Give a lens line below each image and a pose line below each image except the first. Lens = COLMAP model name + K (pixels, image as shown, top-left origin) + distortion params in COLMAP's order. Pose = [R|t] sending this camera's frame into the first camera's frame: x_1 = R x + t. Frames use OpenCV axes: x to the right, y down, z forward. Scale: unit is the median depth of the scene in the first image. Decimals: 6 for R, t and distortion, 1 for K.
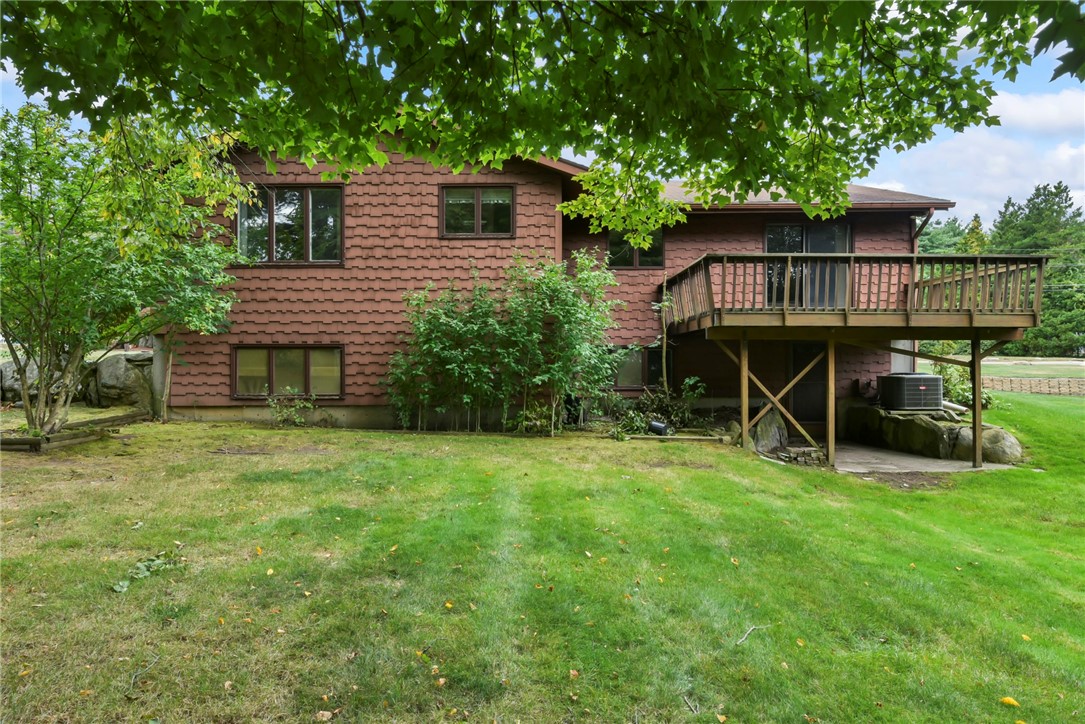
lens RADIAL K [[653.2, 0, 544.8], [0, 653.2, 345.3], [0, 0, 1]] dist [-0.005147, -0.001144]
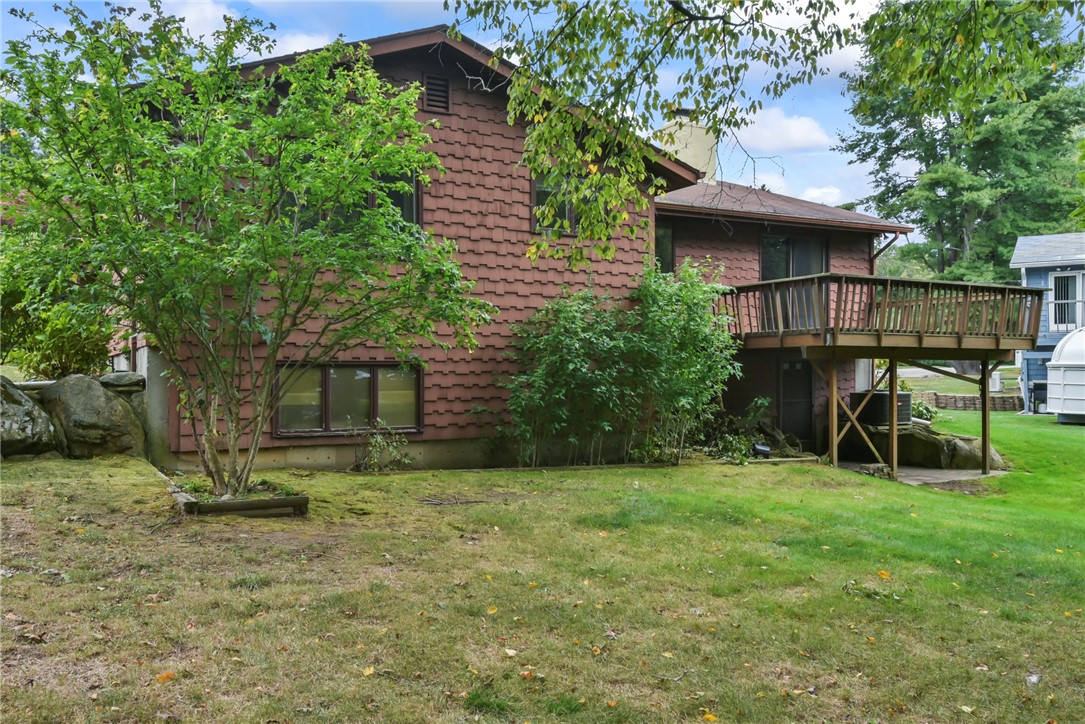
lens RADIAL K [[888.9, 0, 542.5], [0, 888.9, 362.0], [0, 0, 1]] dist [0.015039, 0.003060]
pose [[0.881544, 0.003273, 0.472090, -0.677316], [-0.008350, 0.999928, 0.008660, -0.011133], [-0.472028, -0.011576, 0.881508, 0.007002]]
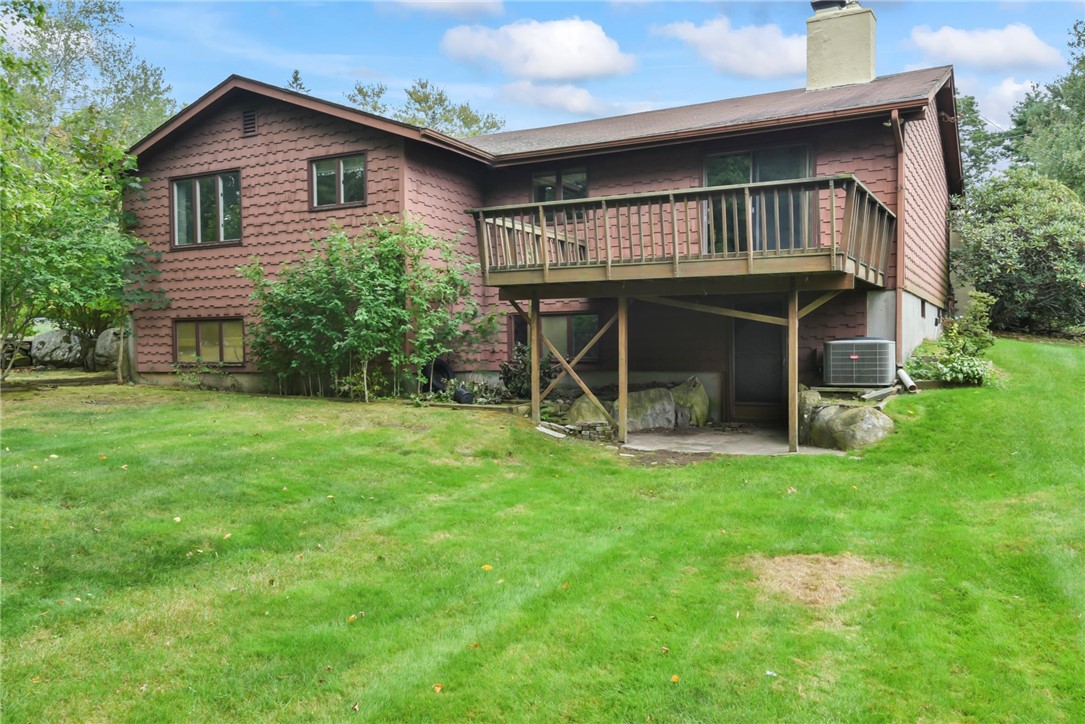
lens RADIAL K [[898.4, 0, 542.5], [0, 898.4, 362.0], [0, 0, 1]] dist [0.004407, 0.002004]
pose [[0.883084, 0.000454, -0.469216, 0.835117], [0.018285, 0.999207, 0.035381, 0.030922], [0.468859, -0.039824, 0.882375, -0.092810]]
